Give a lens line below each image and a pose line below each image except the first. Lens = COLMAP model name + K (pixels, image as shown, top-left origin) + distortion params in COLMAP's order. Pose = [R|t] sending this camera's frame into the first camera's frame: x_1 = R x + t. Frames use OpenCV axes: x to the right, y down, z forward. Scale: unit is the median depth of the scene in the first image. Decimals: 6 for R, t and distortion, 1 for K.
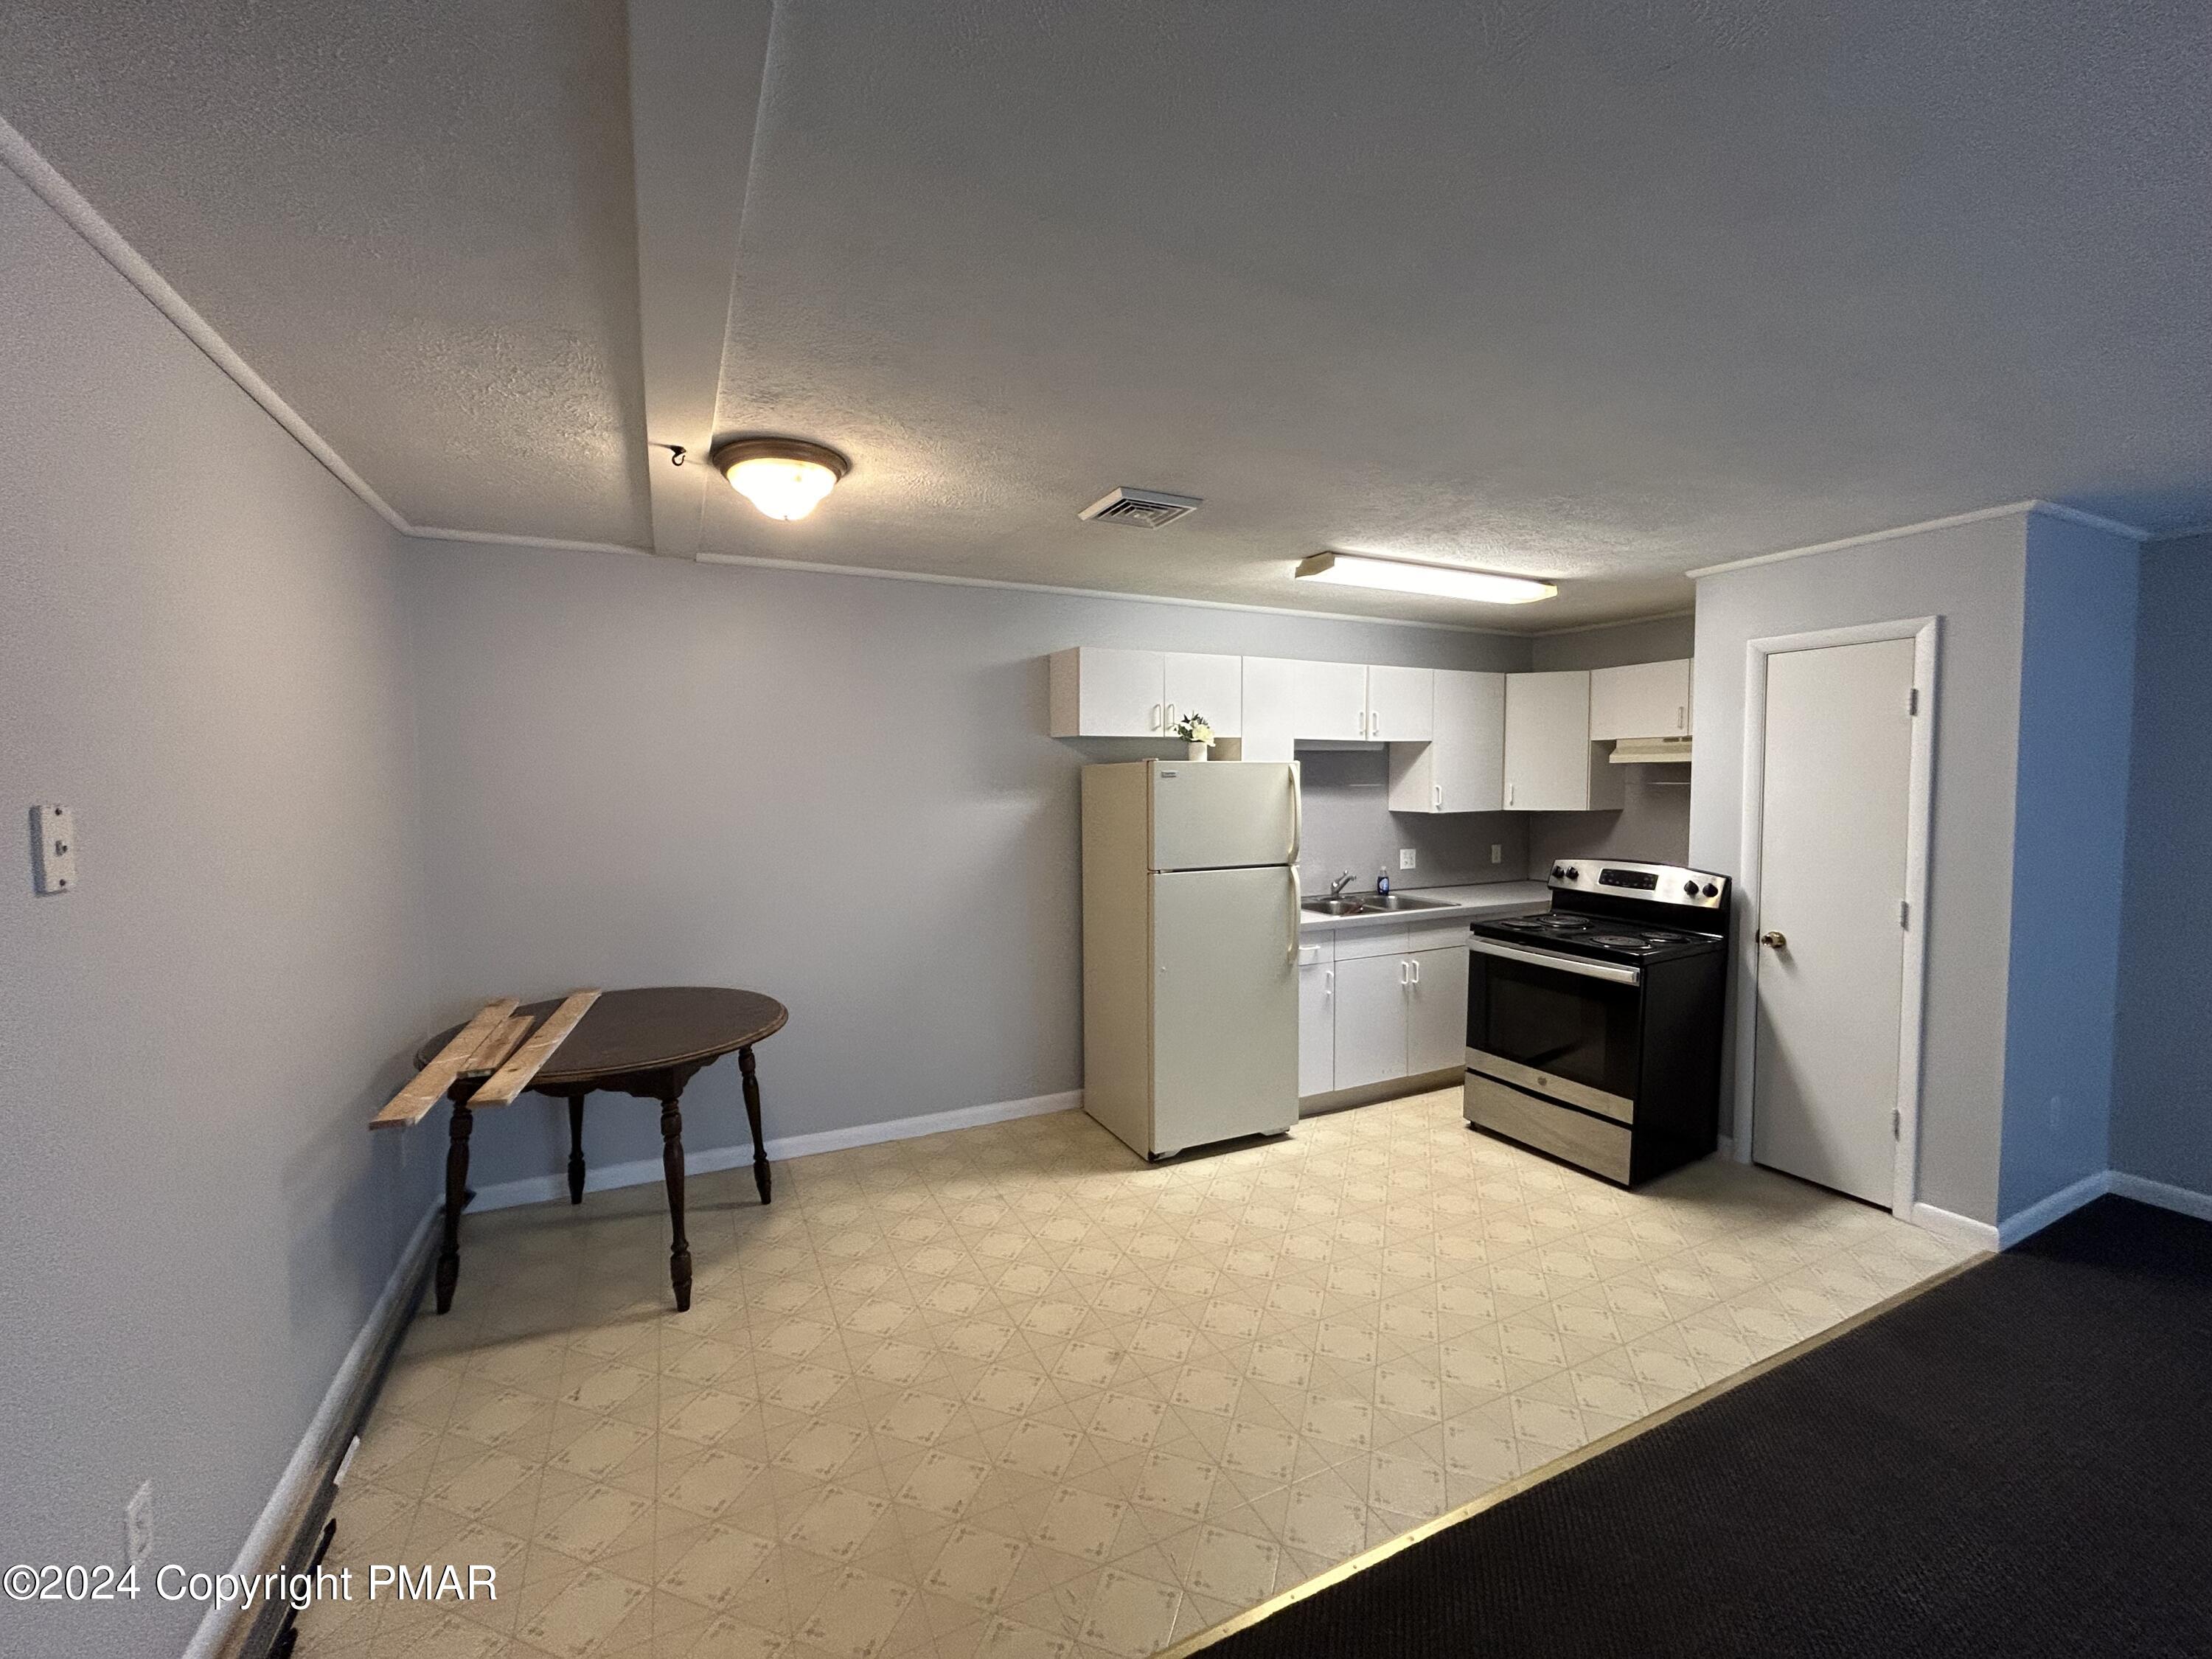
lens RADIAL K [[895.4, 0, 1110.8], [0, 895.4, 825.7], [0, 0, 1]] dist [-0.000904, 0.000183]
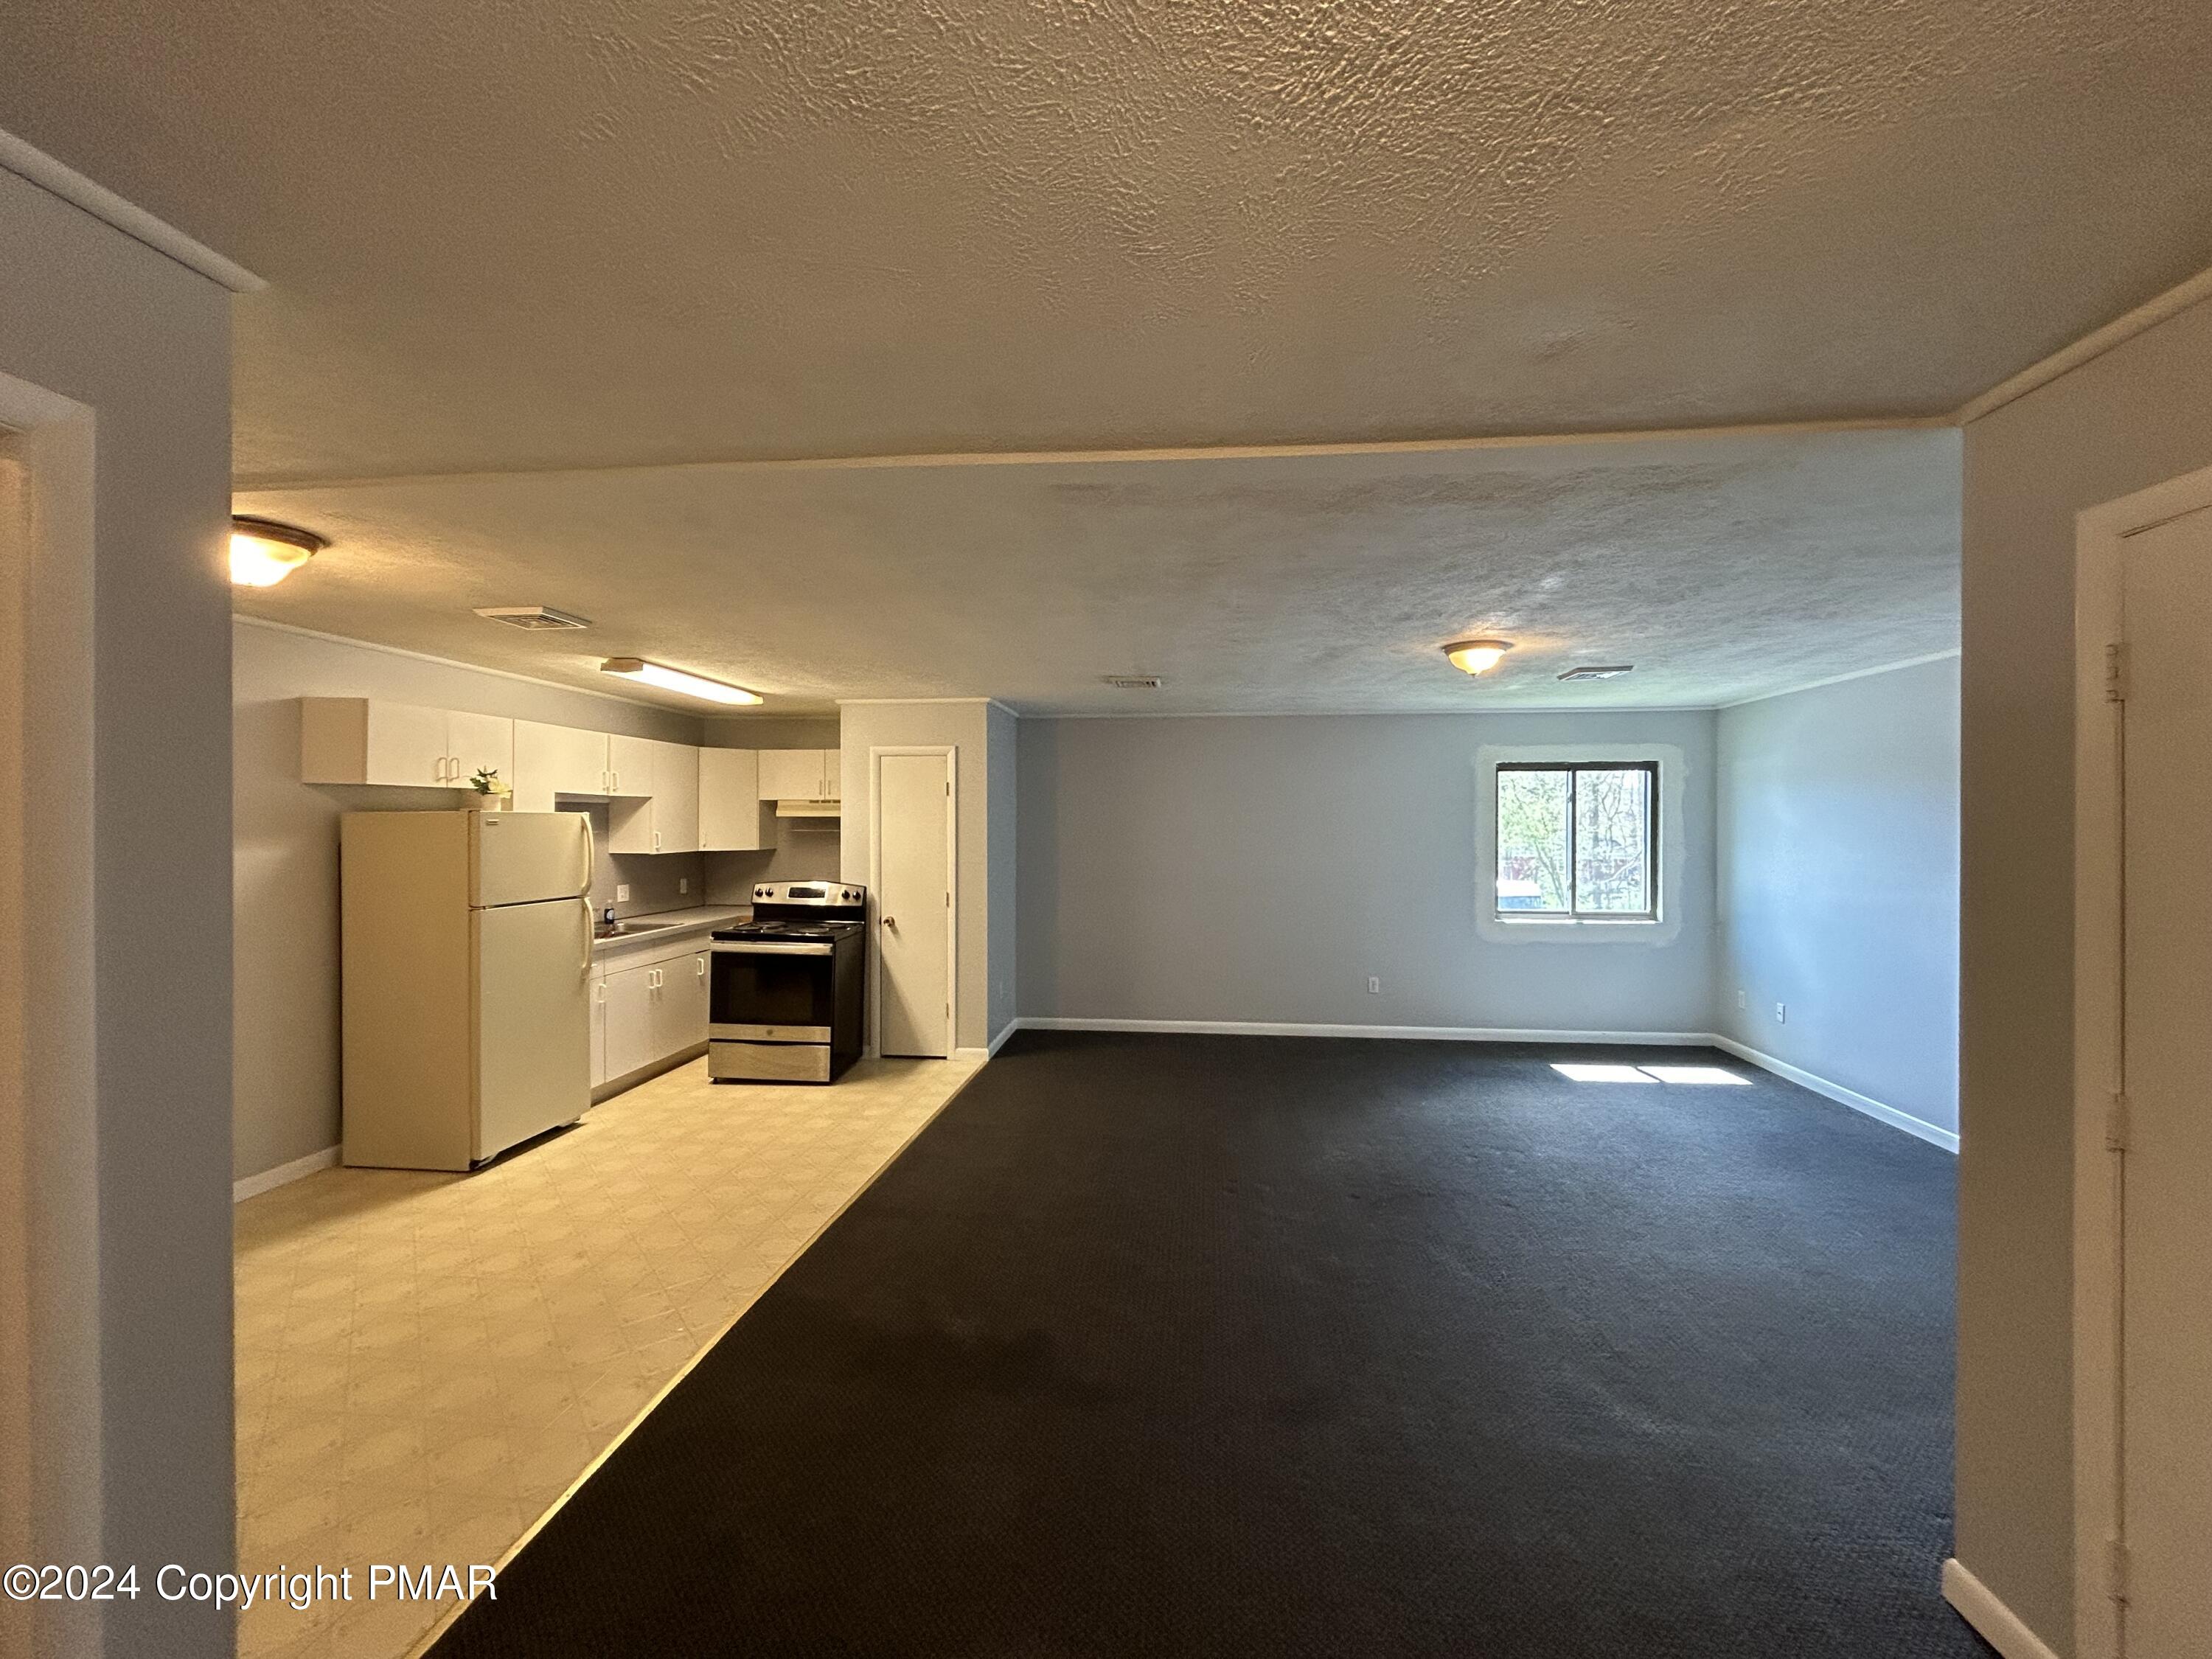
lens RADIAL K [[895.4, 0, 1108.0], [0, 895.4, 827.4], [0, 0, 1]] dist [-0.000904, 0.000183]
pose [[0.539143, 0.003252, 0.842208, -0.446673], [0.039019, 0.998822, -0.028835, 0.012223], [-0.841310, 0.048408, 0.538381, -0.270765]]
